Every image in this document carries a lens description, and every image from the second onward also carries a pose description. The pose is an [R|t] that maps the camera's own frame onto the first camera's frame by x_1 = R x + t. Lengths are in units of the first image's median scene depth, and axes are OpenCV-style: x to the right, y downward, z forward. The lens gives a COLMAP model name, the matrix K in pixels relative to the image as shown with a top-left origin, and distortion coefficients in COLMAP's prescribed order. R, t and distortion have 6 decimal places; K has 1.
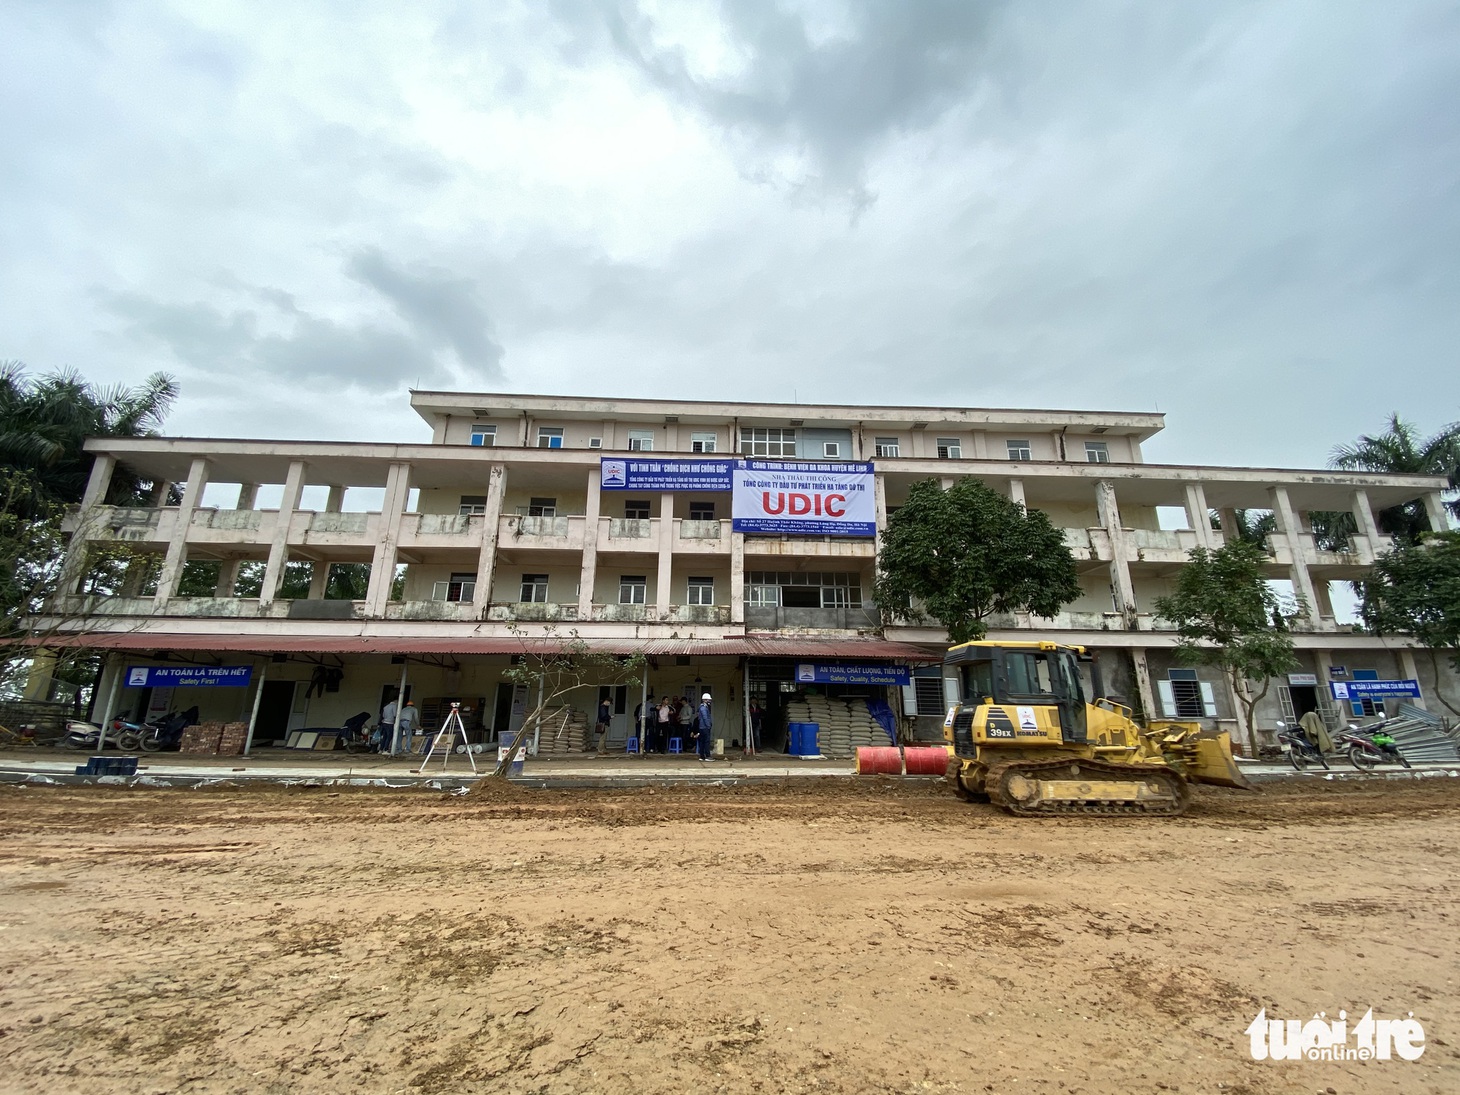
lens RADIAL K [[579.8, 0, 729.8], [0, 579.8, 514.0], [0, 0, 1]] dist [0.015367, -0.000032]
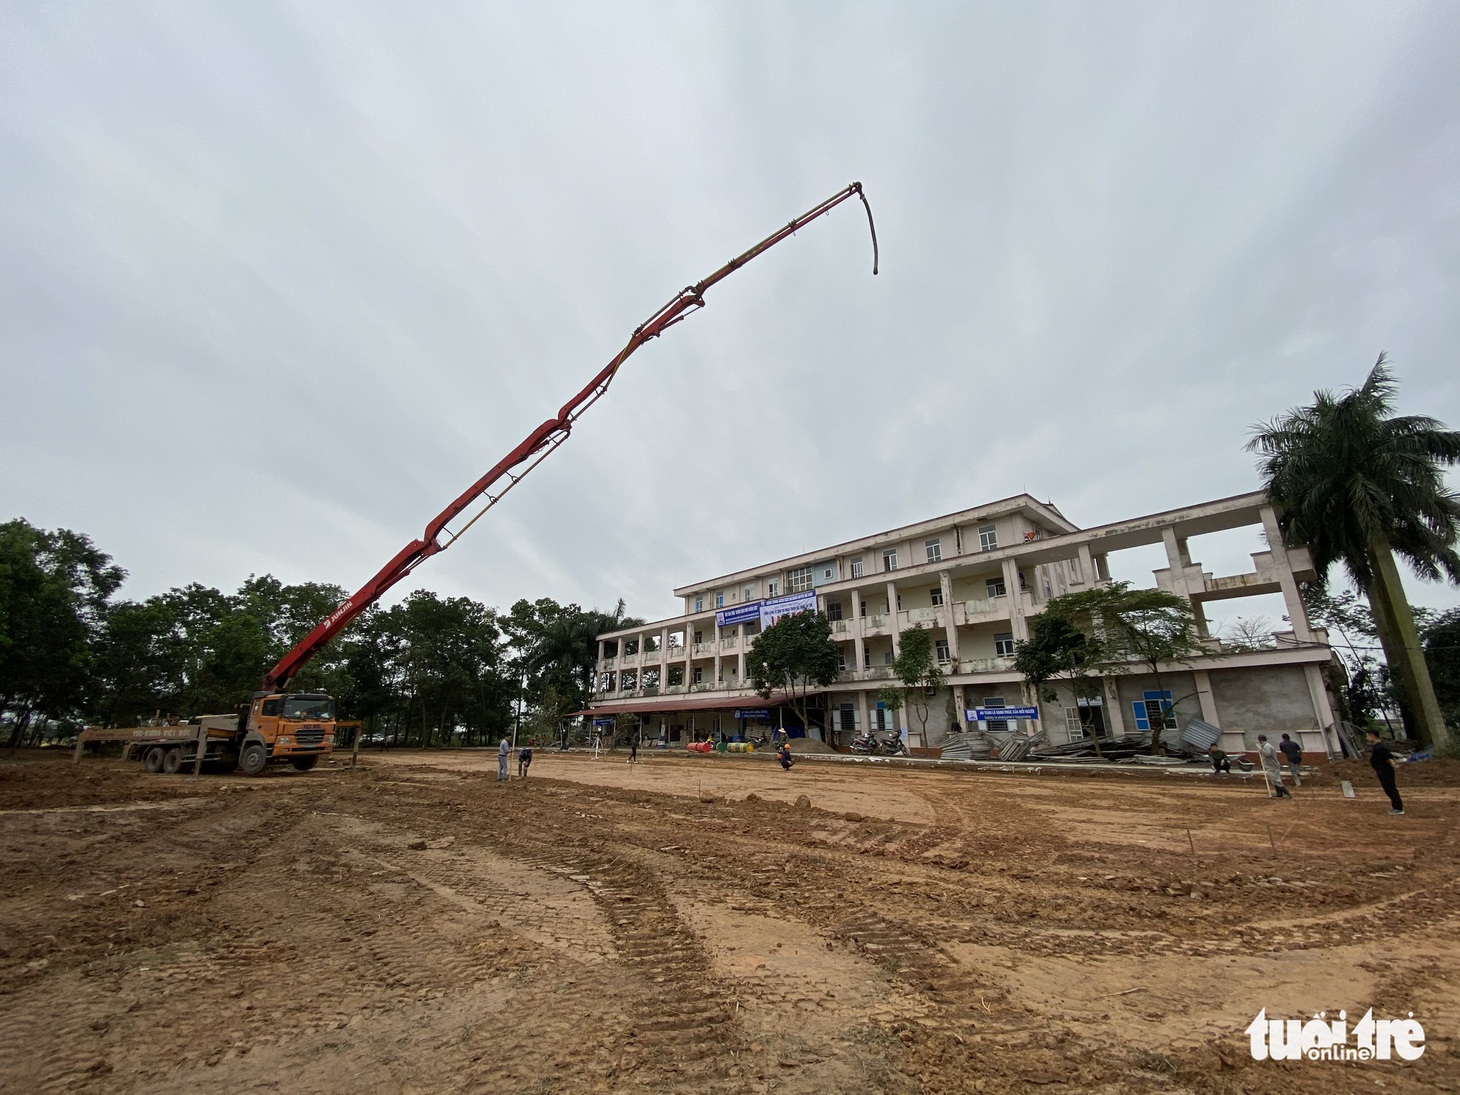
lens RADIAL K [[594.2, 0, 730.0], [0, 594.2, 547.5], [0, 0, 1]] dist [0.051633, -0.000018]
pose [[0.646082, -0.235610, -0.725993, 1.453920], [0.232584, 0.966701, -0.106744, -0.081229], [0.726968, -0.099889, 0.679368, -0.419128]]
